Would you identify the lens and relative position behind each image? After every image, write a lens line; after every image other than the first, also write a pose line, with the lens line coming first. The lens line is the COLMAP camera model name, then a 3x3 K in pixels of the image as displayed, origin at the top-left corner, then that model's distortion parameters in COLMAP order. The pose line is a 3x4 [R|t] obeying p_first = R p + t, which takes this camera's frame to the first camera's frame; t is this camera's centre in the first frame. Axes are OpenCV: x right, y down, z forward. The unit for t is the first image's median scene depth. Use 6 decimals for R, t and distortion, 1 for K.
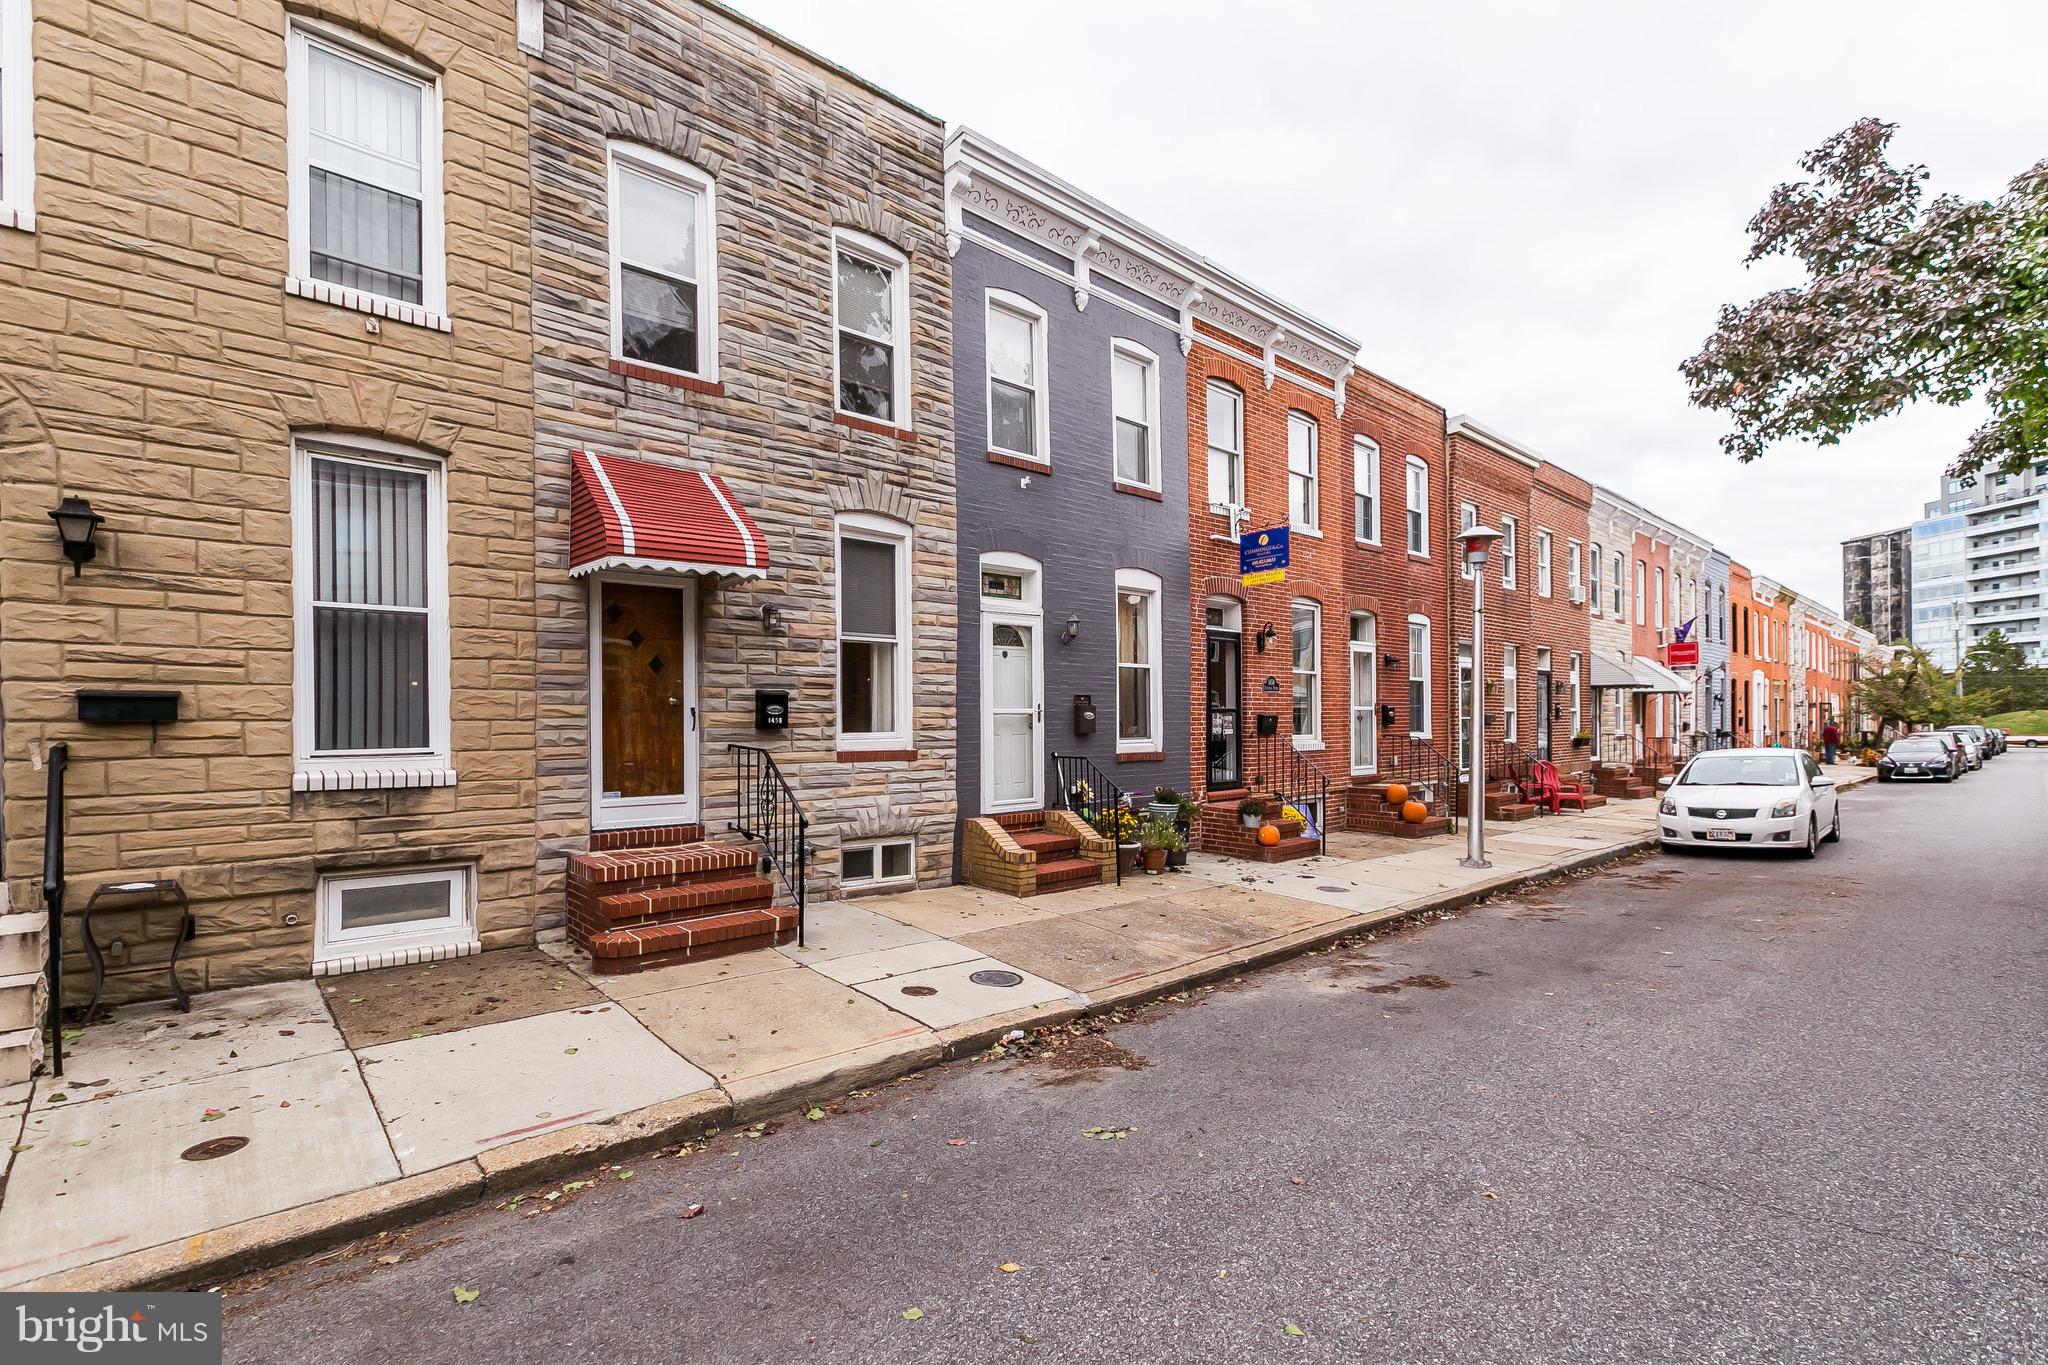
lens RADIAL K [[929.9, 0, 1052.3], [0, 929.9, 719.2], [0, 0, 1]] dist [0.001812, -0.000262]
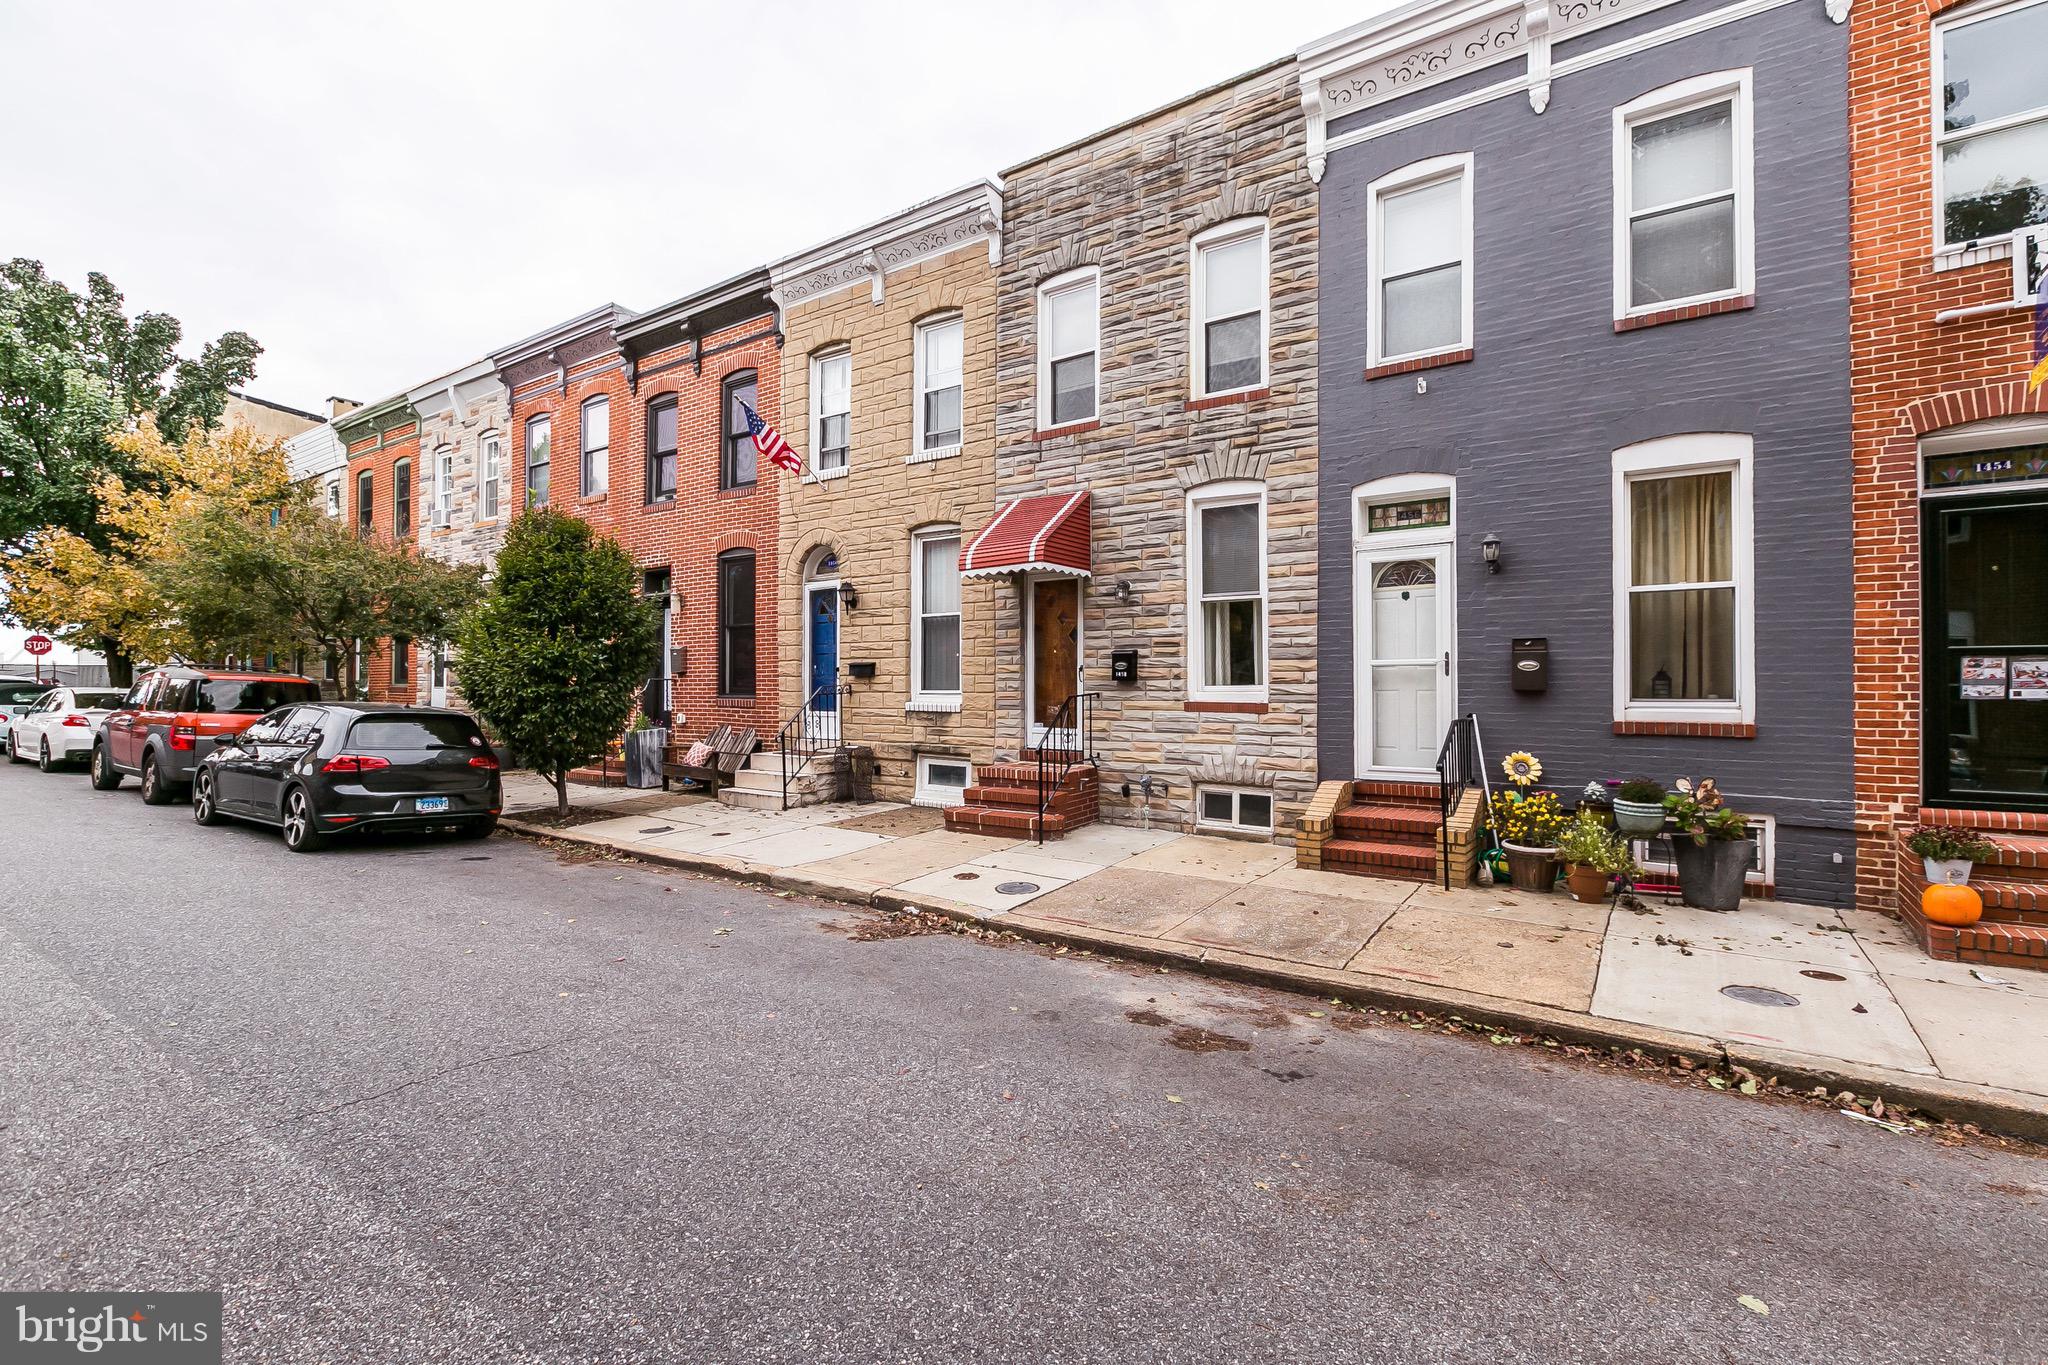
lens RADIAL K [[929.9, 0, 1027.2], [0, 929.9, 676.6], [0, 0, 1]] dist [0.001812, -0.000262]
pose [[0.208894, -0.007605, -0.977909, 0.841990], [-0.002113, 0.999964, -0.008228, 0.014140], [0.977936, 0.003785, 0.208871, 0.580994]]
